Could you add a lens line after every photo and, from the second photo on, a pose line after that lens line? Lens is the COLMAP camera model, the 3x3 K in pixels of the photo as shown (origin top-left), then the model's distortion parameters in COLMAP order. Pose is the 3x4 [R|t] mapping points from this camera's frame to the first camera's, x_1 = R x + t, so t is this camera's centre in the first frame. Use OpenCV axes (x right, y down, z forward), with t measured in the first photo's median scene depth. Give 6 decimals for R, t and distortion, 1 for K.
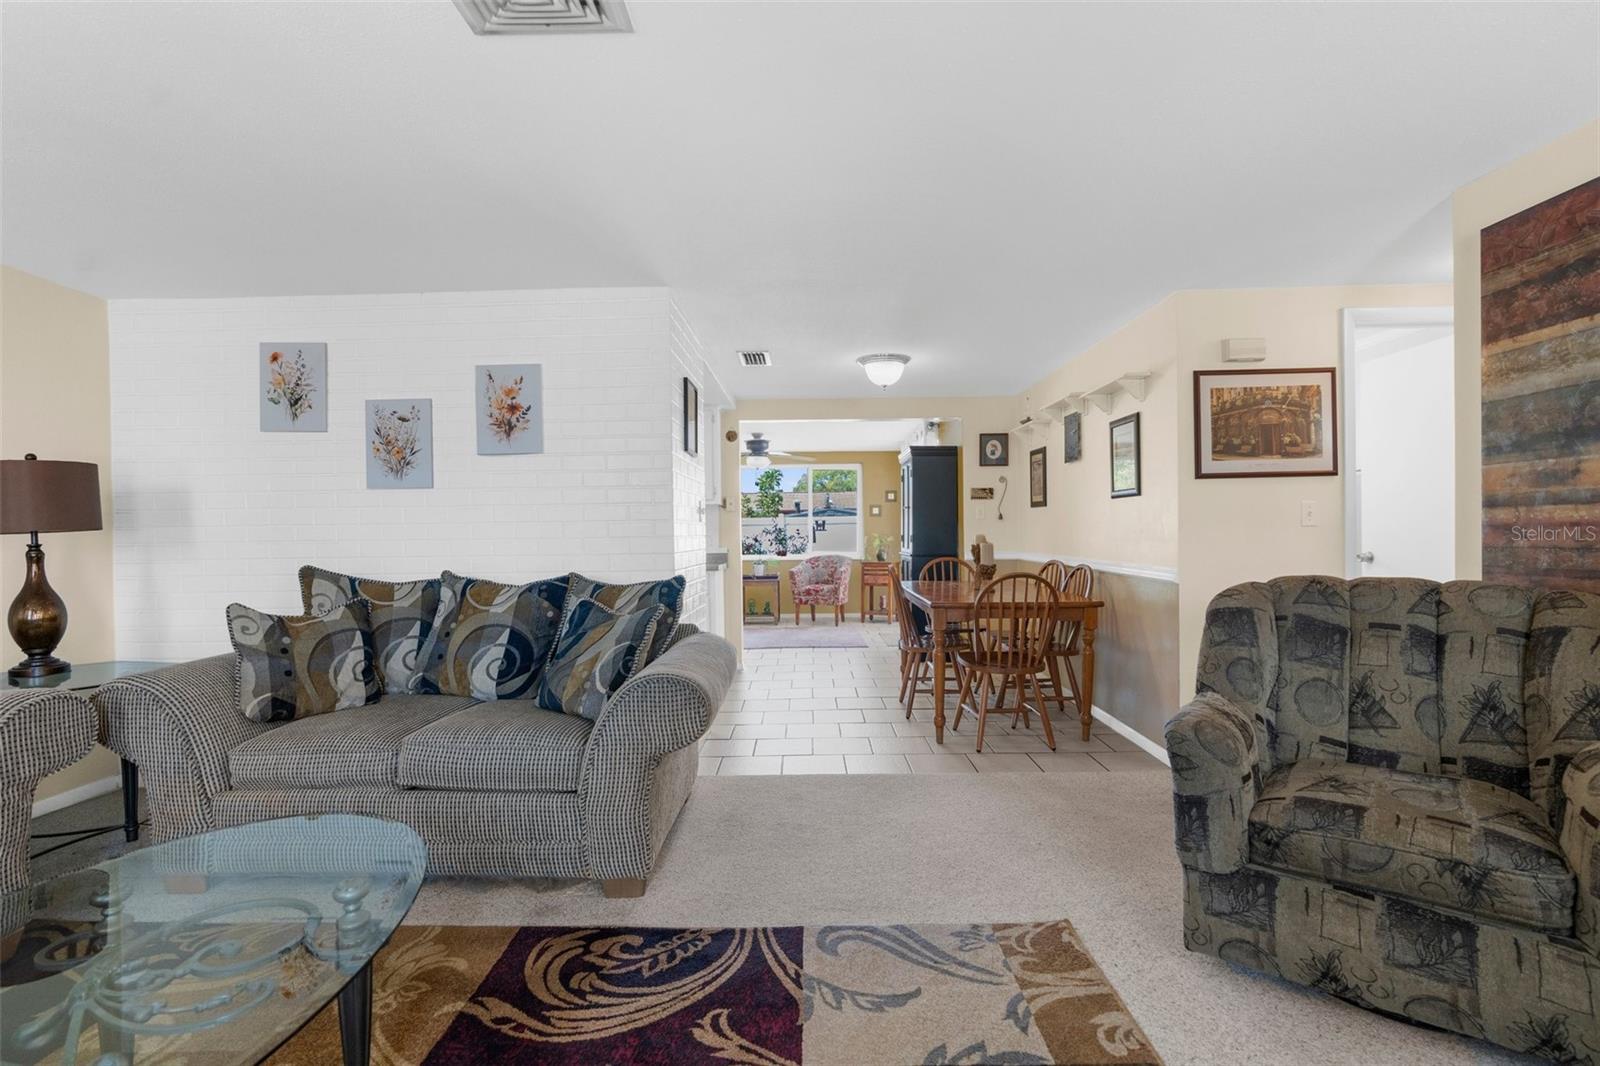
lens RADIAL K [[737.1, 0, 800.0], [0, 737.1, 533.0], [0, 0, 1]] dist [-0.001494, 0.000429]
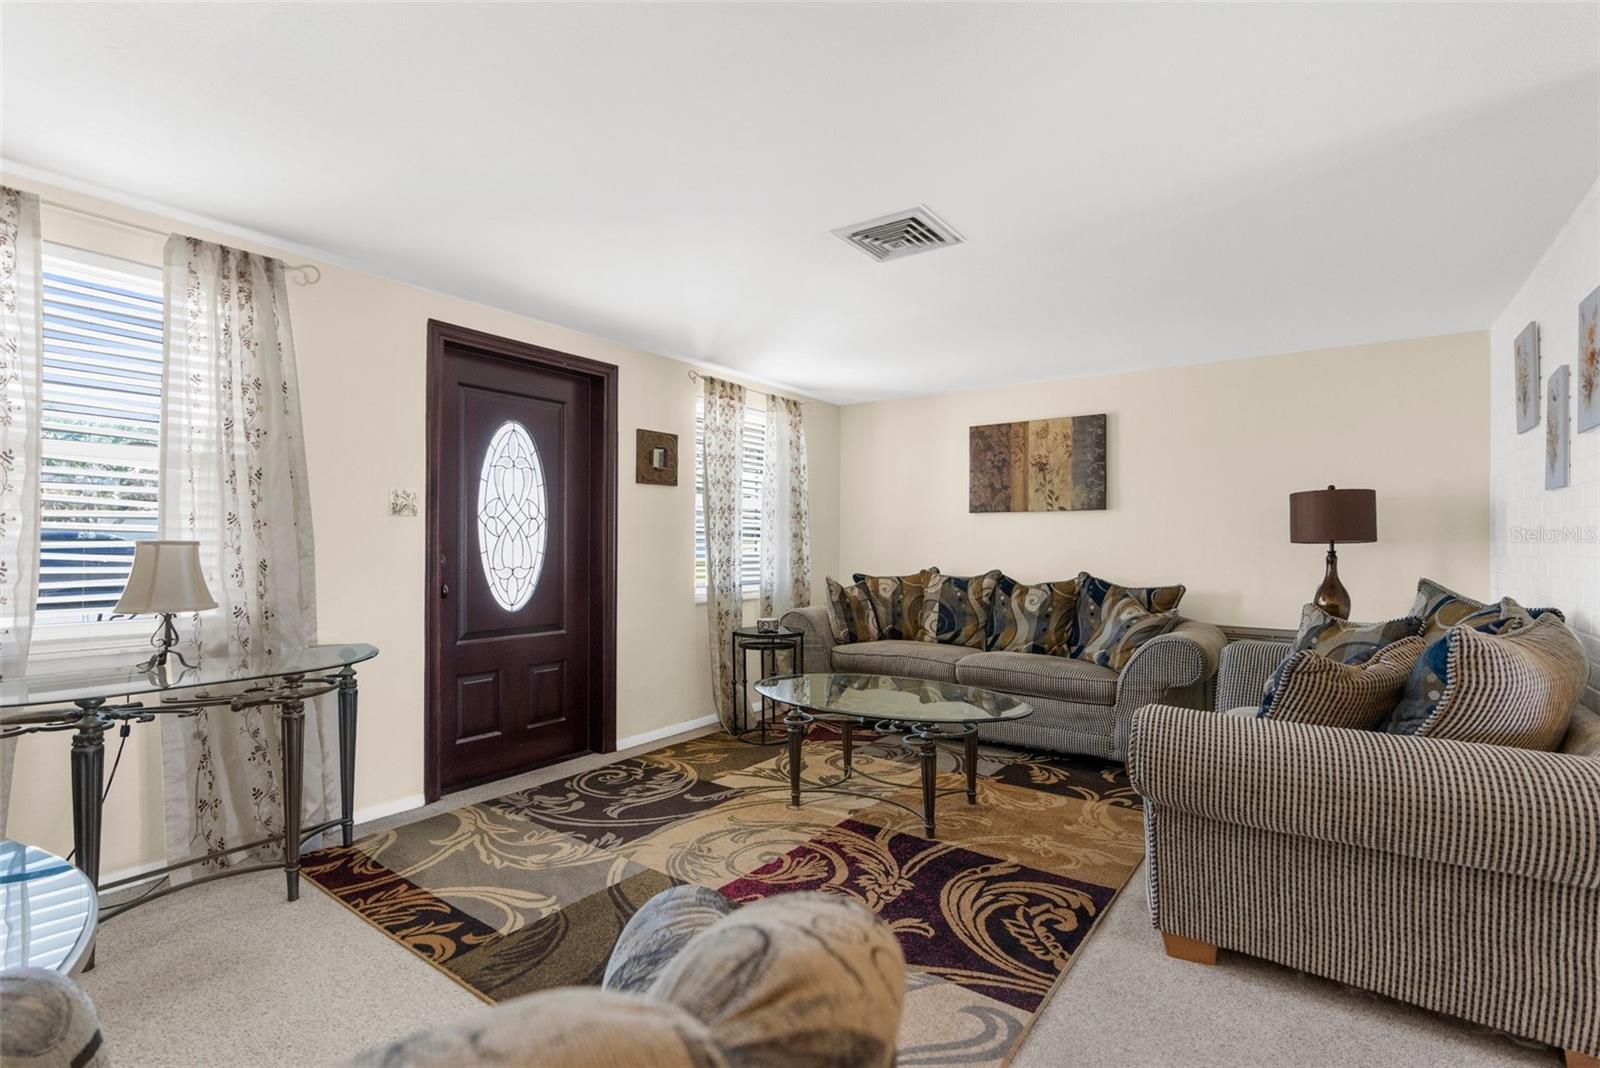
lens RADIAL K [[754.9, 0, 801.6], [0, 754.9, 537.4], [0, 0, 1]] dist [0.000084, 0.000063]
pose [[-0.580483, 0.004593, -0.814260, 0.865531], [0.000985, 0.999987, 0.004939, -0.022922], [0.814272, 0.002065, -0.580480, 1.280051]]
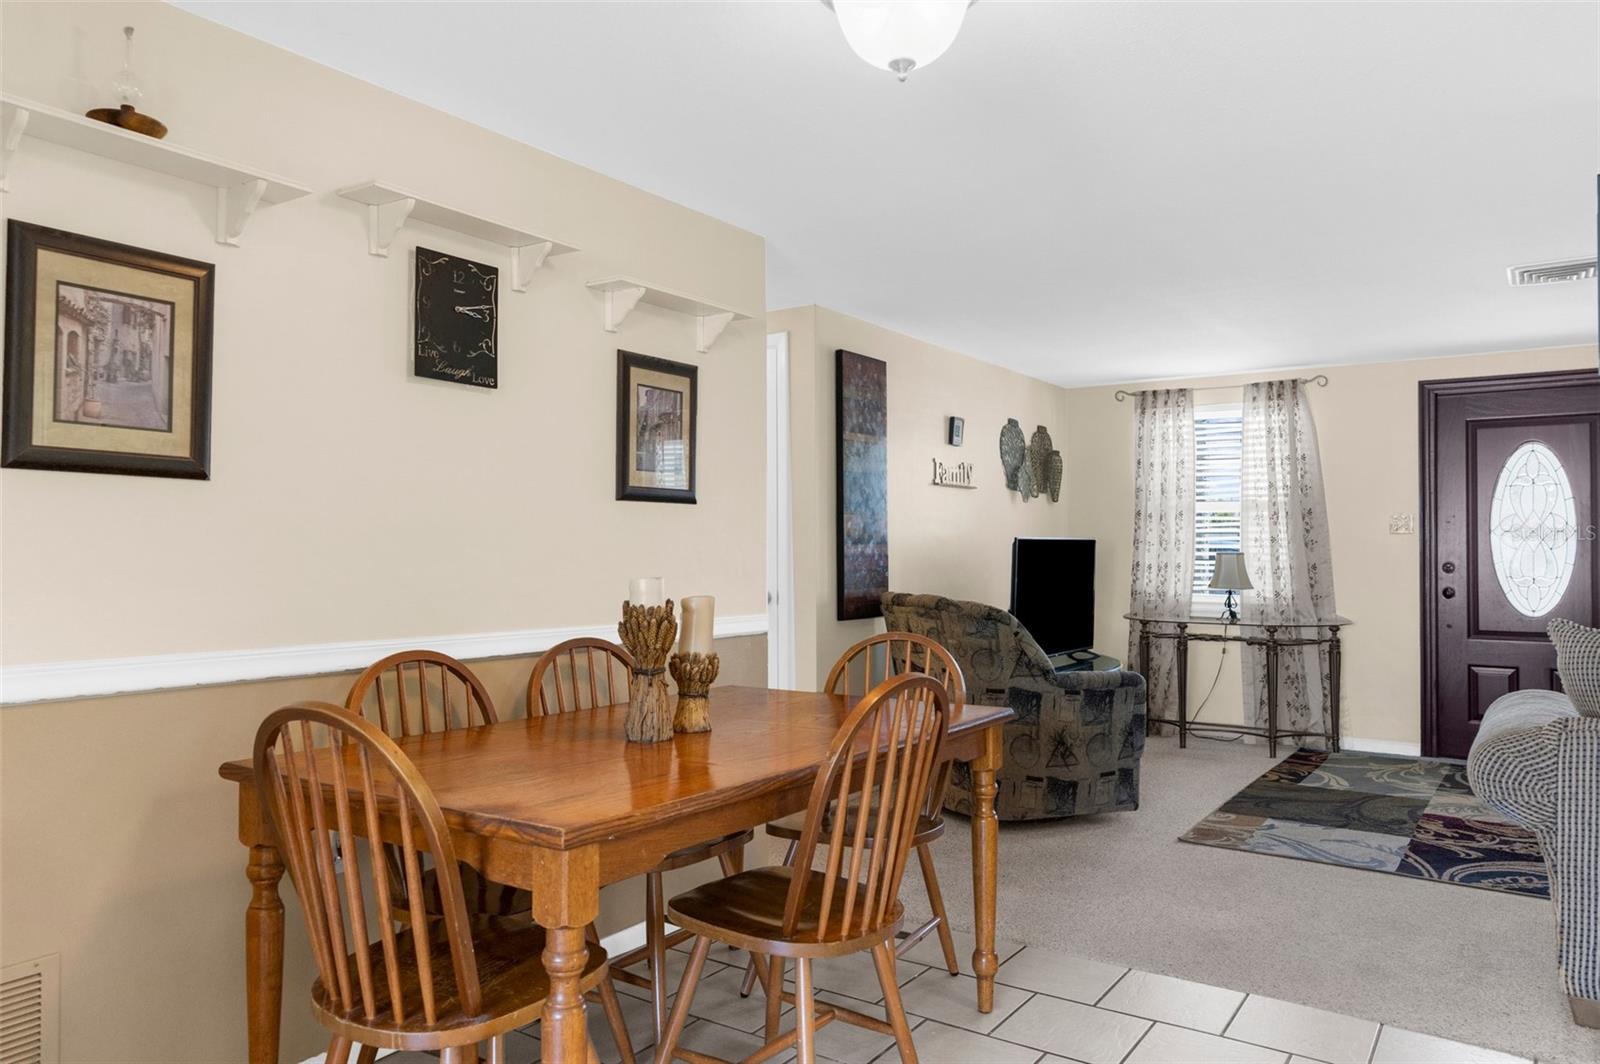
lens RADIAL K [[1100.3, 0, 800.0], [0, 1100.3, 532.0], [0, 0, 1]] dist [0.001239, 0.003856]
pose [[-0.827959, 0.021479, 0.560377, -0.223001], [0.009460, 0.999659, -0.024339, -0.006895], [-0.560708, -0.014850, -0.827880, 3.098895]]
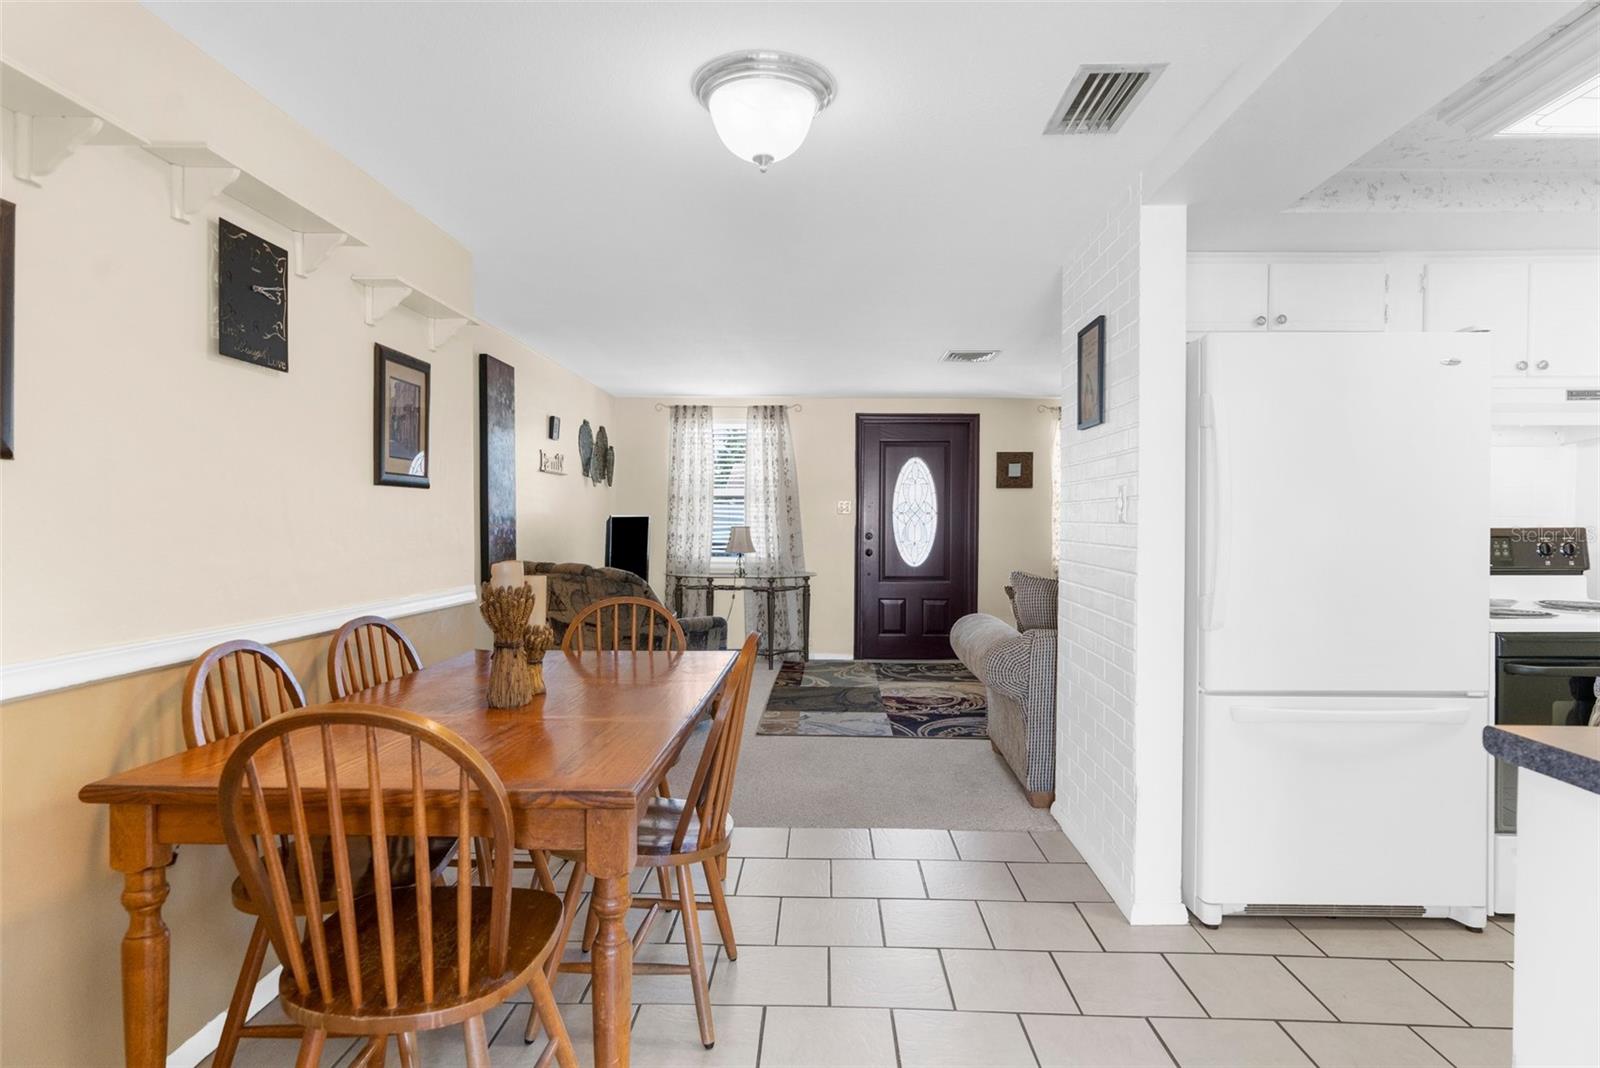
lens RADIAL K [[859.1, 0, 804.7], [0, 859.1, 534.5], [0, 0, 1]] dist [-0.003484, 0.002462]
pose [[-0.999723, 0.007775, 0.022216, 0.178860], [0.008136, 0.999836, 0.016203, -0.033252], [-0.022086, 0.016379, -0.999622, 3.228934]]
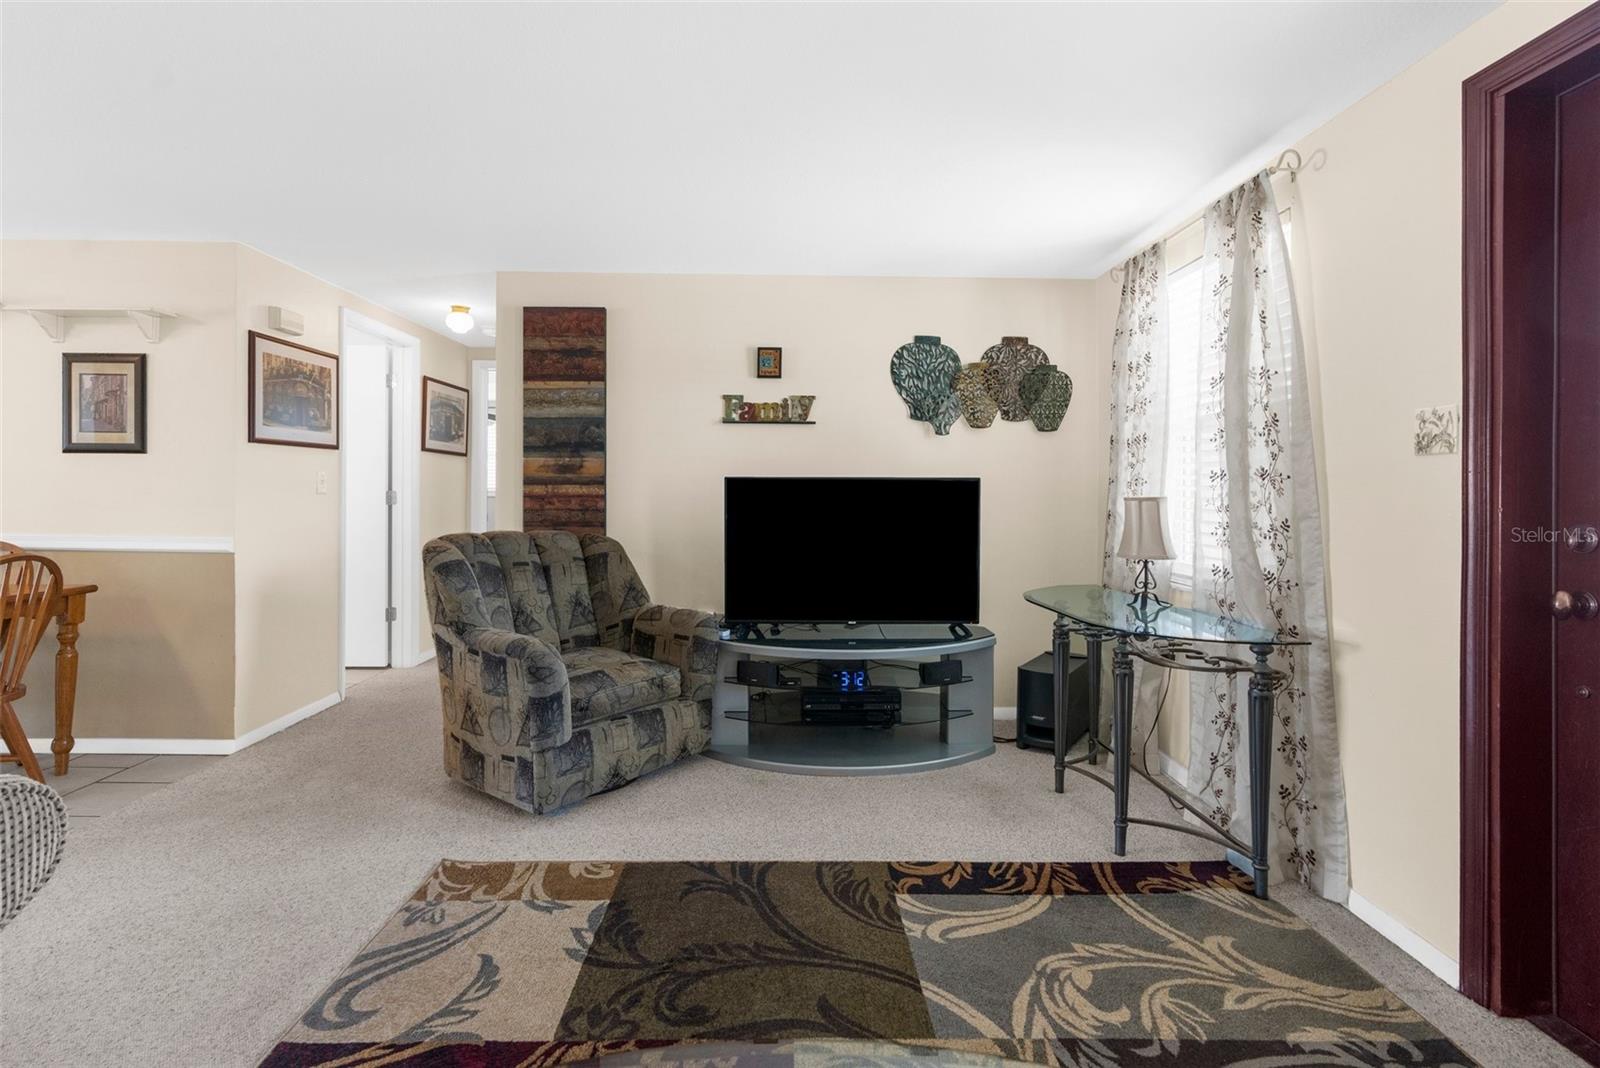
lens RADIAL K [[746.8, 0, 793.8], [0, 746.8, 493.6], [0, 0, 1]] dist [-0.002359, 0.000379]
pose [[-0.025298, 0.013679, 0.999586, -0.741140], [-0.006922, 0.999880, -0.013858, 0.002954], [-0.999656, -0.007270, -0.025200, 0.515647]]
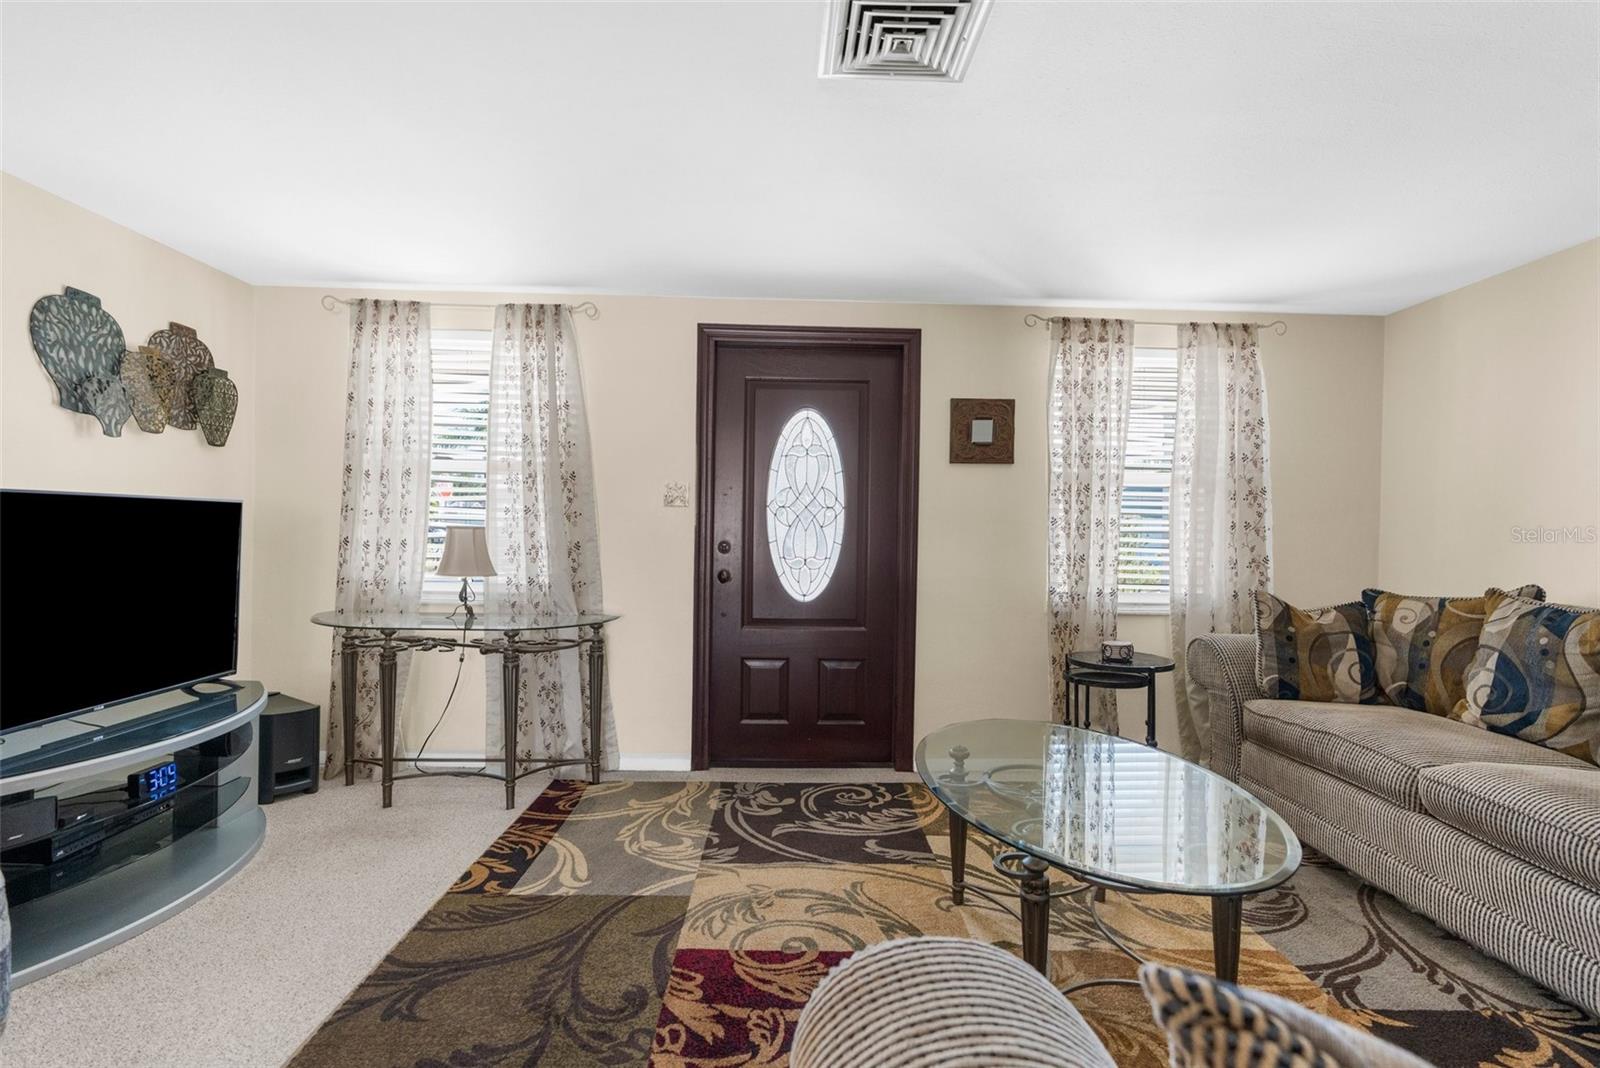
lens RADIAL K [[761.5, 0, 795.8], [0, 761.5, 541.8], [0, 0, 1]] dist [-0.016462, 0.015155]
pose [[-0.999593, -0.001533, -0.028499, -0.122133], [-0.001829, 0.999945, 0.010354, 0.001976], [0.028481, 0.010402, -0.999540, 1.457024]]
